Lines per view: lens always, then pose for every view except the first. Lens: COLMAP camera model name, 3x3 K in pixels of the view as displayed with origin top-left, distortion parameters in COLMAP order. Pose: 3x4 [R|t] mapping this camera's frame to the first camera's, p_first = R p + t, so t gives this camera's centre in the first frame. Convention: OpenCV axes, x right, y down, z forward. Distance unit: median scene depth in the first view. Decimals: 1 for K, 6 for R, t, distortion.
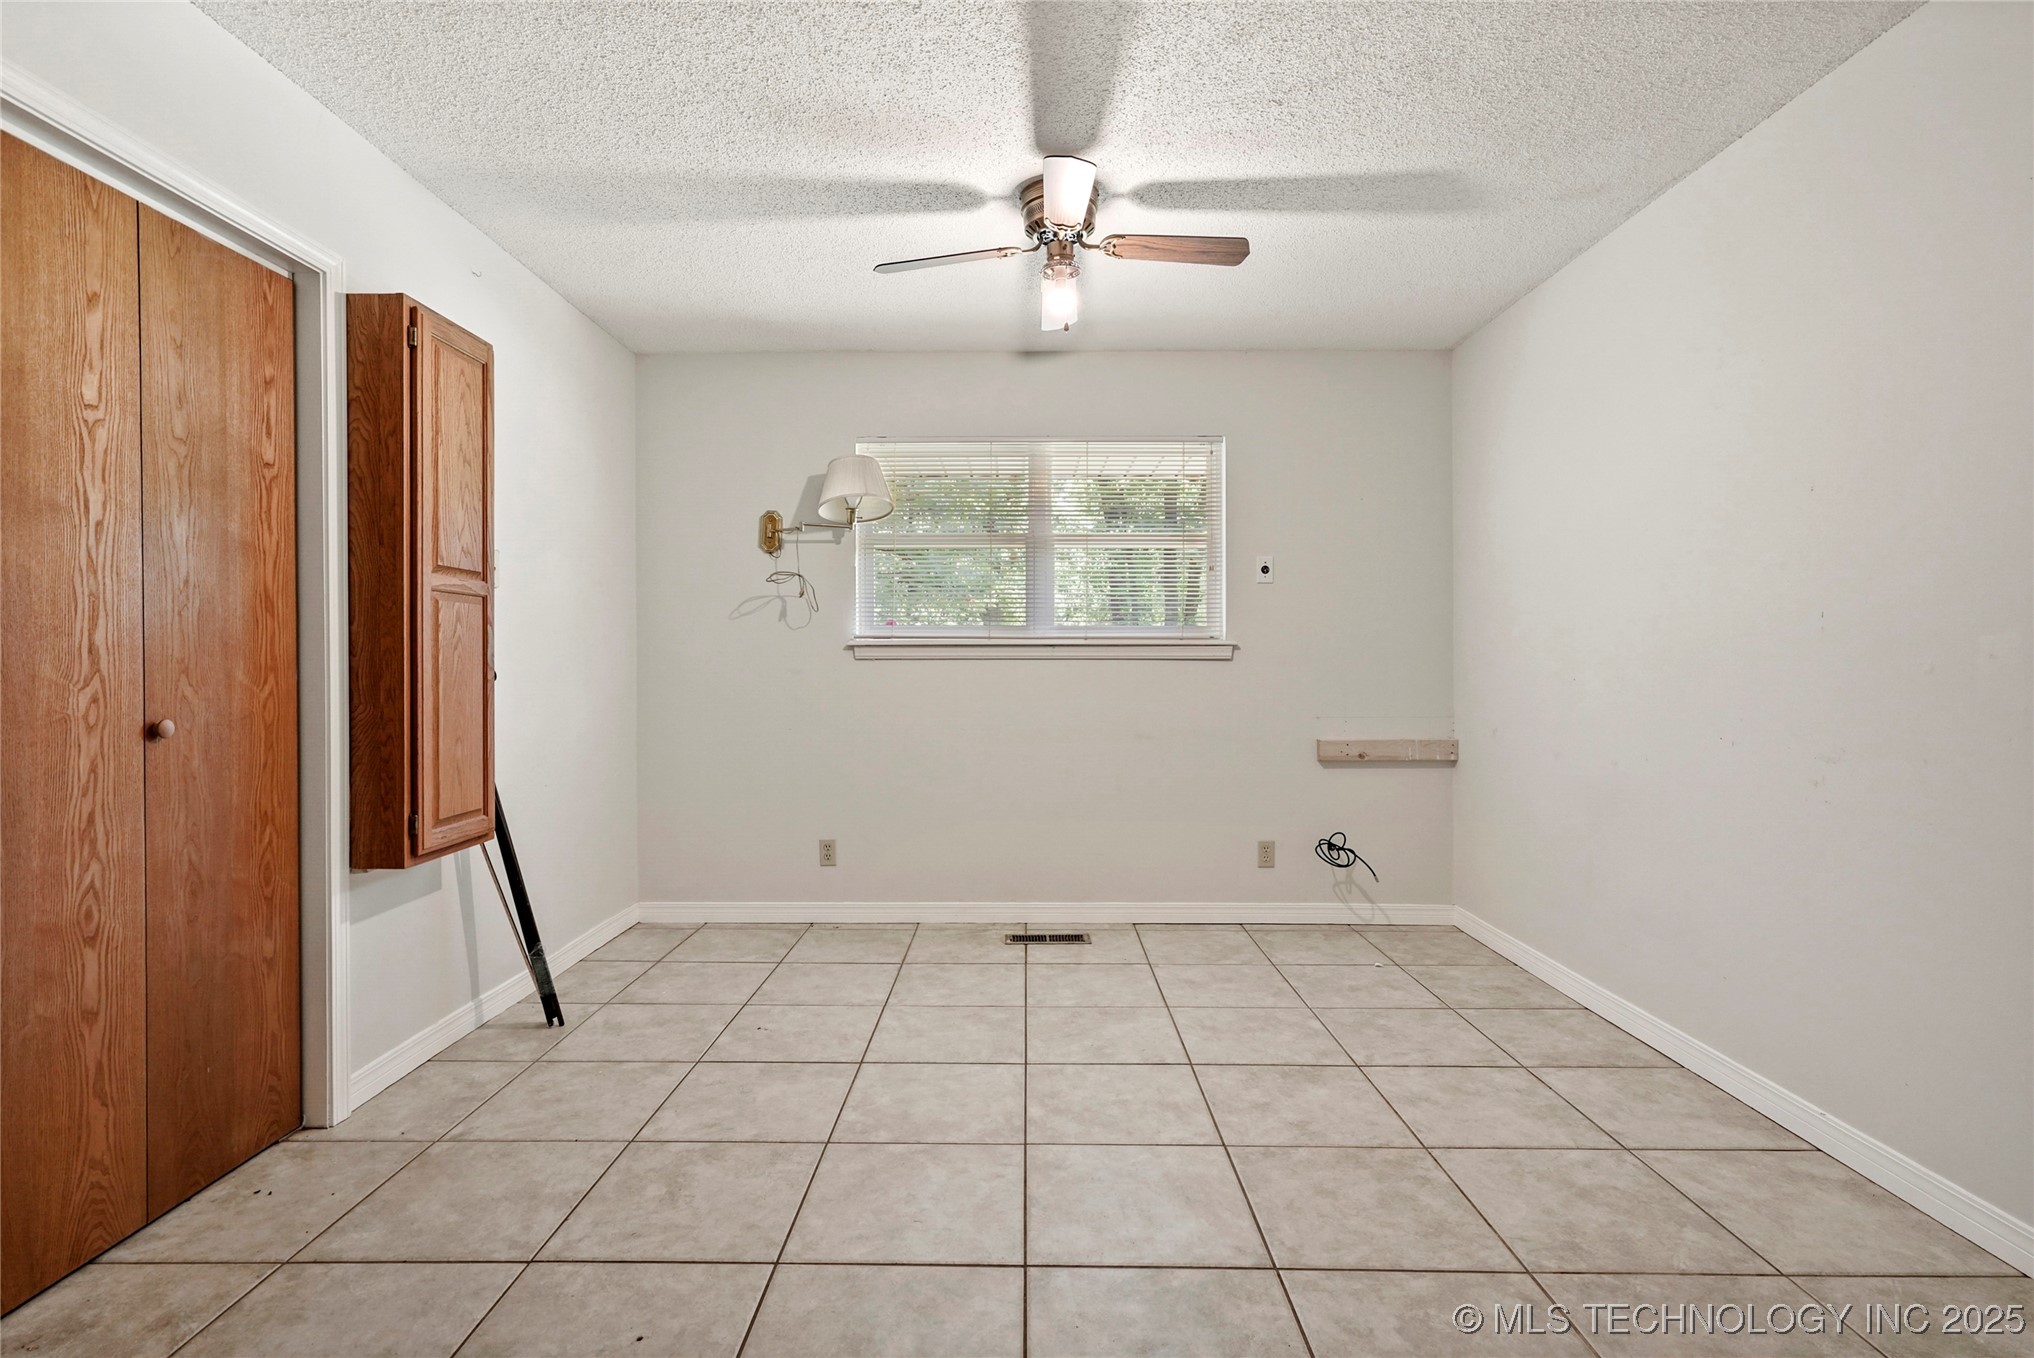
lens RADIAL K [[972.8, 0, 1018.1], [0, 972.8, 672.6], [0, 0, 1]] dist [-0.025302, 0.013391]
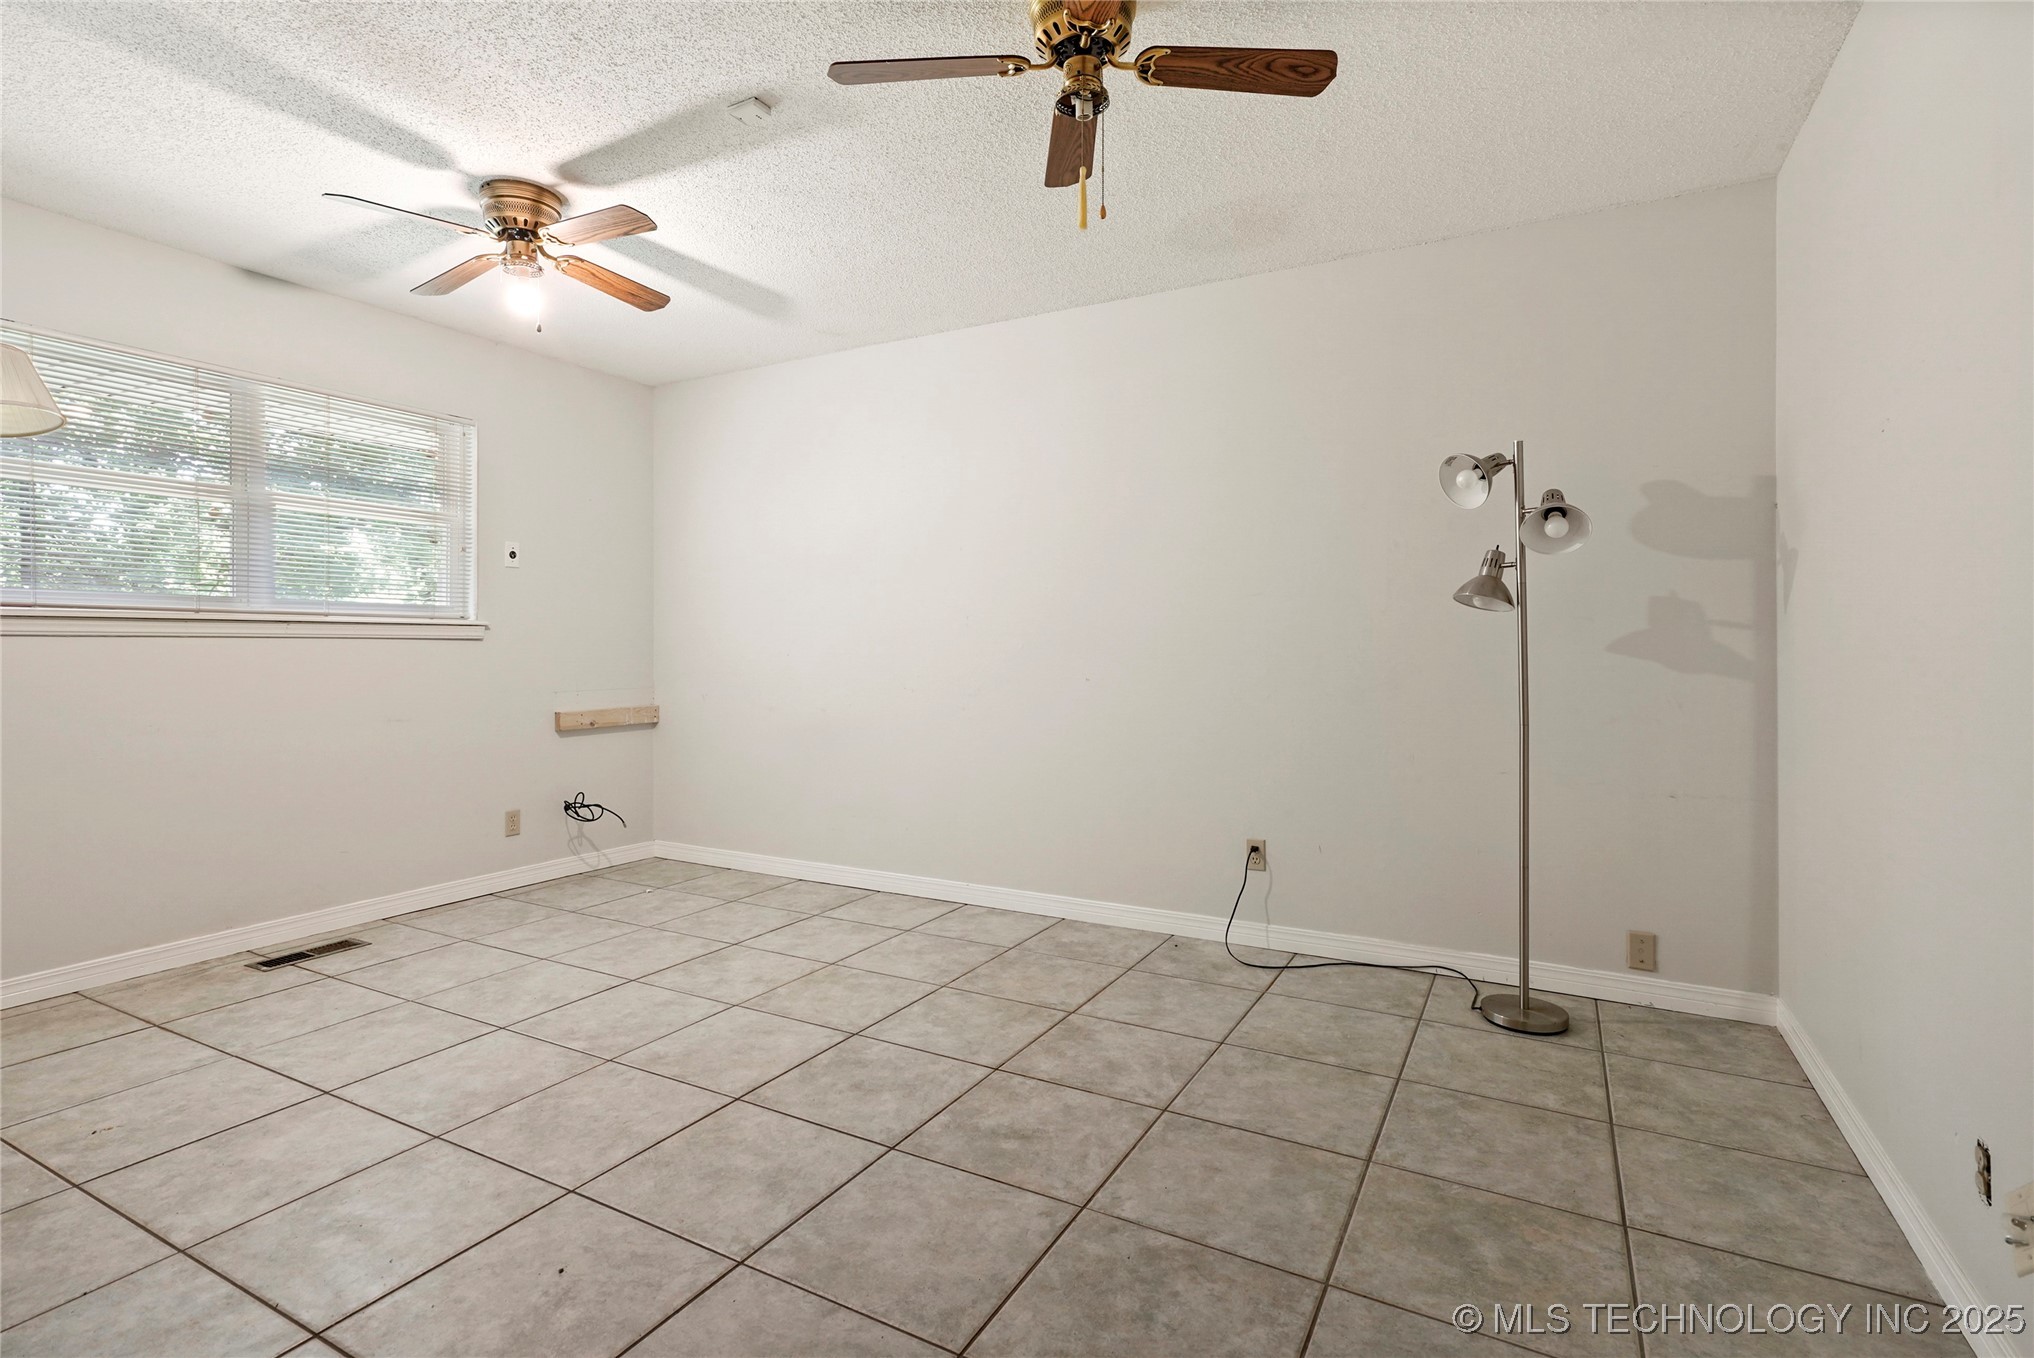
lens RADIAL K [[972.8, 0, 1018.1], [0, 972.8, 672.6], [0, 0, 1]] dist [-0.025302, 0.013391]
pose [[0.460559, -0.022895, 0.887334, -0.543654], [0.006272, 0.999726, 0.022540, 0.002878], [-0.887607, -0.004816, 0.460577, 0.030893]]
